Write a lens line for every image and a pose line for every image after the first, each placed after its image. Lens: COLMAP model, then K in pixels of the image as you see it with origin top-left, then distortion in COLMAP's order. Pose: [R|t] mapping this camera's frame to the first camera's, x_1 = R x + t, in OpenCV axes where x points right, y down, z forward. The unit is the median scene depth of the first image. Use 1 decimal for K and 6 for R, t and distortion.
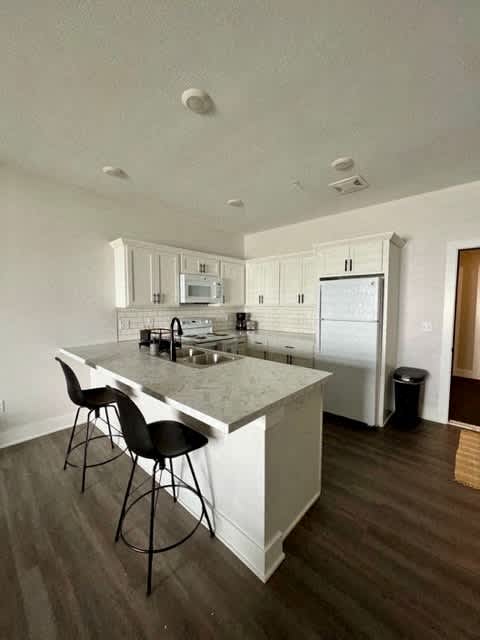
lens RADIAL K [[255.7, 0, 240.0], [0, 255.7, 320.0], [0, 0, 1]] dist [0.000340, 0.000505]
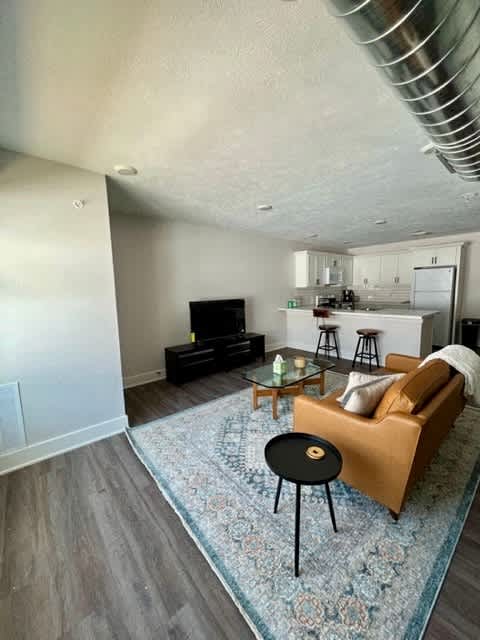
lens RADIAL K [[255.7, 0, 240.0], [0, 255.7, 320.0], [0, 0, 1]] dist [0.000340, 0.000505]
pose [[0.991830, -0.004342, -0.127491, -0.593943], [0.012418, 0.997960, 0.062623, 0.059605], [0.126959, -0.063694, 0.989861, -0.822373]]
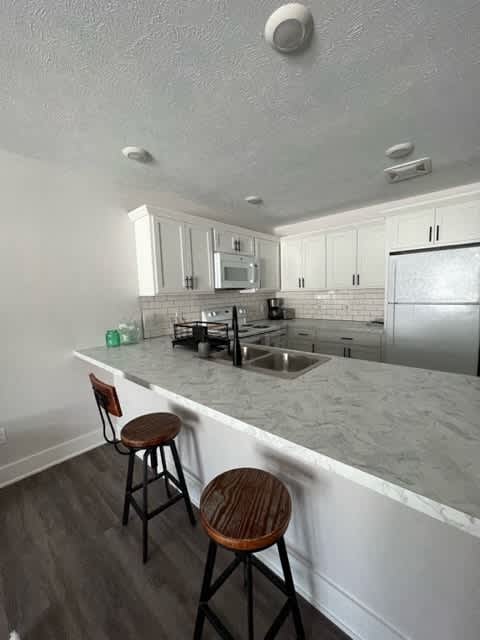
lens RADIAL K [[259.4, 0, 241.1], [0, 259.4, 320.7], [0, 0, 1]] dist [0.000353, 0.000072]
pose [[0.999468, -0.031069, 0.009885, -0.162391], [0.030592, 0.998510, 0.045197, -0.000111], [-0.011274, -0.044870, 0.998929, 0.170088]]
